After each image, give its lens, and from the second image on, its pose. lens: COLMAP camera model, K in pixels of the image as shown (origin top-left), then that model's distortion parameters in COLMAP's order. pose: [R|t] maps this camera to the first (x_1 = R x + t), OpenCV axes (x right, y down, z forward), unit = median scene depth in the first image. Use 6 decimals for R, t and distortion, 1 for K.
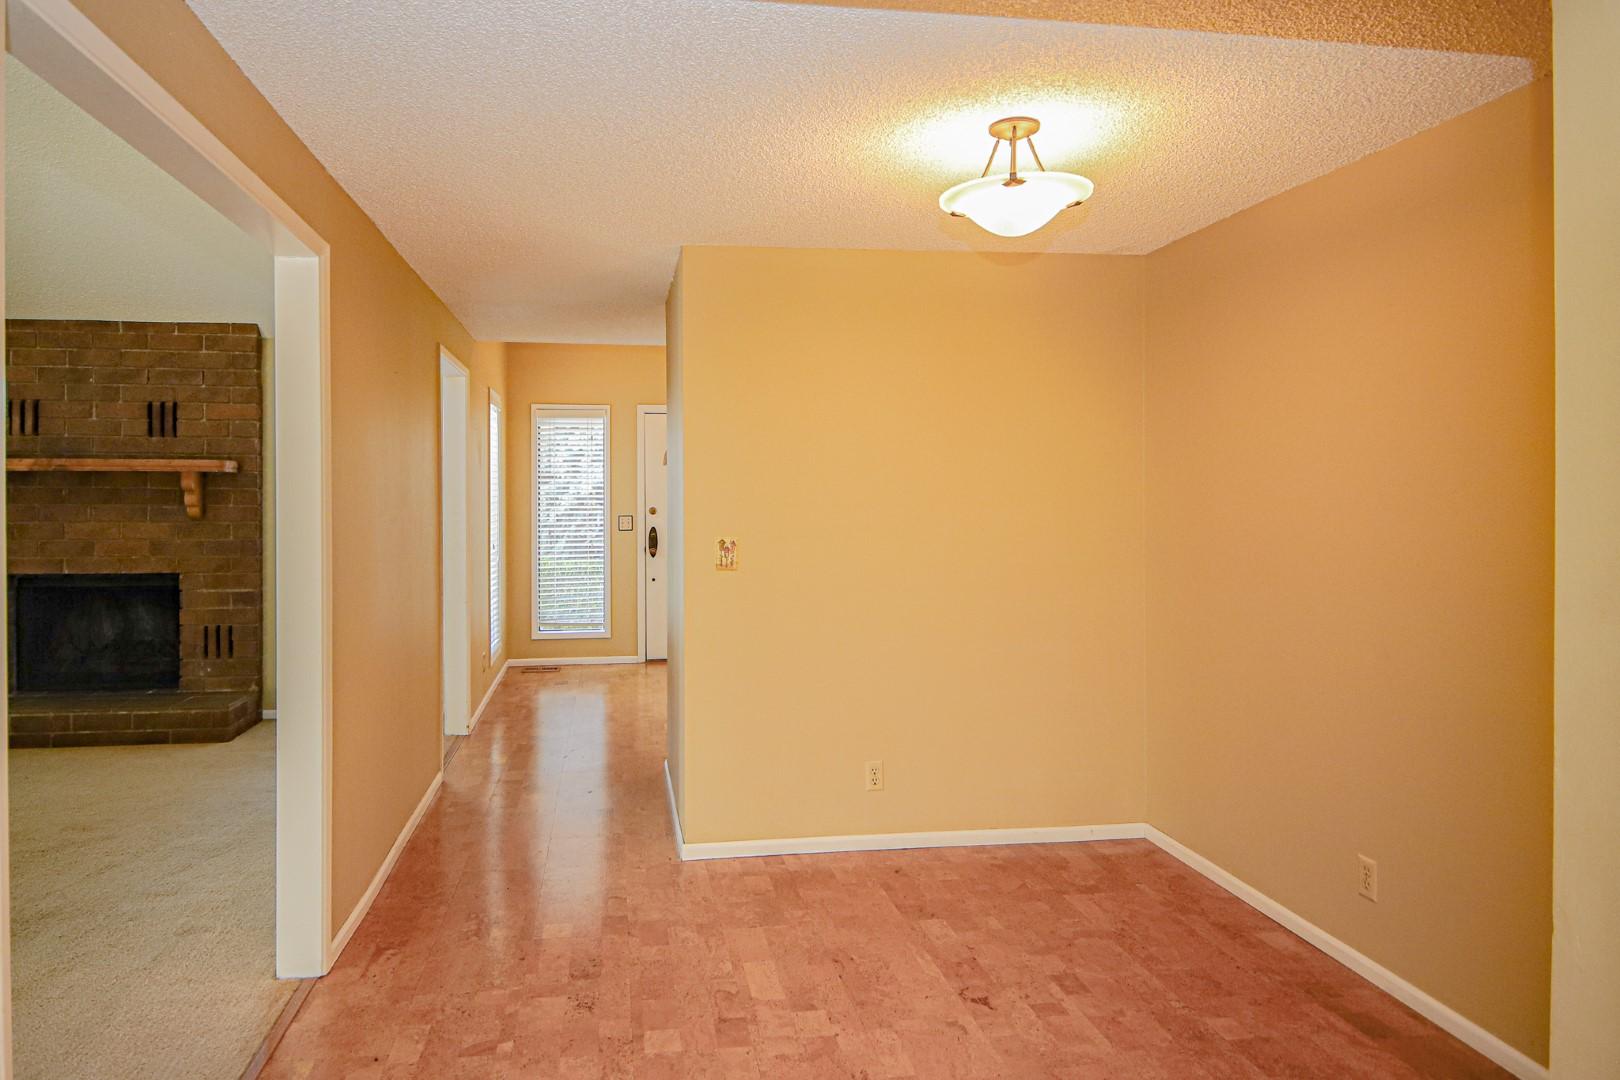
lens RADIAL K [[982.3, 0, 742.6], [0, 982.3, 499.5], [0, 0, 1]] dist [-0.002197, -0.005161]
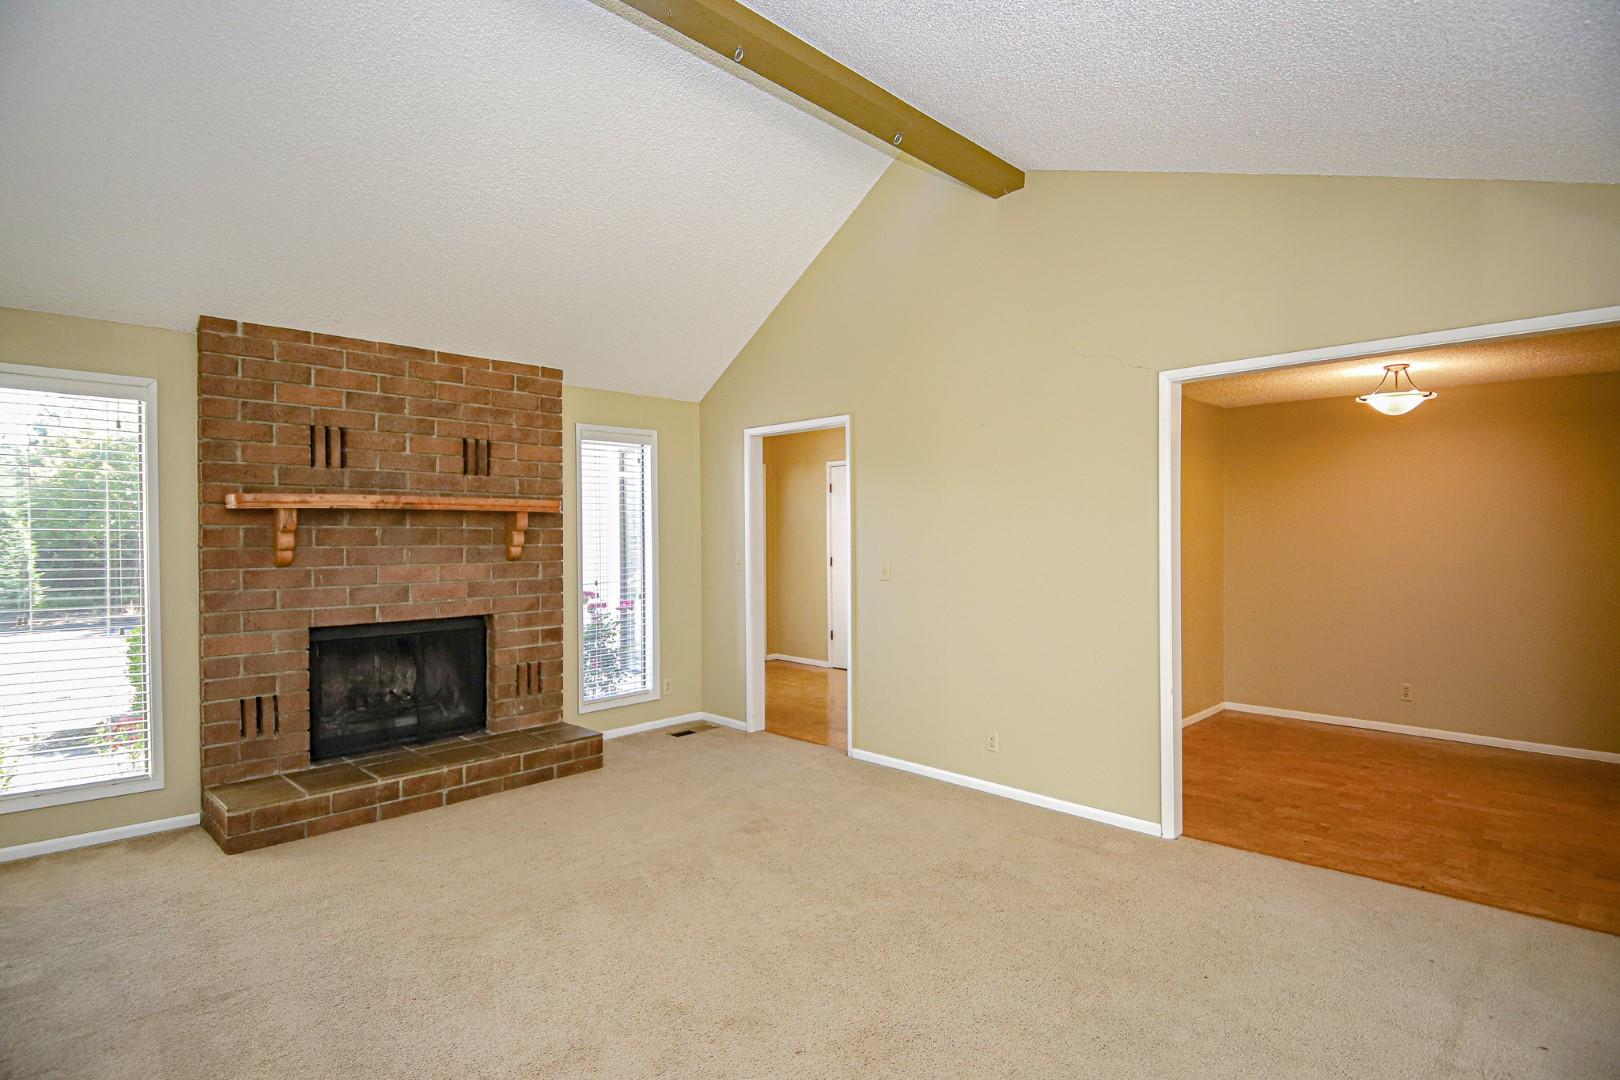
lens RADIAL K [[803.3, 0, 834.8], [0, 803.3, 542.6], [0, 0, 1]] dist [0.011048, -0.010493]
pose [[0.786760, -0.009892, 0.617180, -0.806926], [0.004992, 0.999941, 0.009662, -0.002869], [-0.617239, -0.004520, 0.786763, 0.151090]]
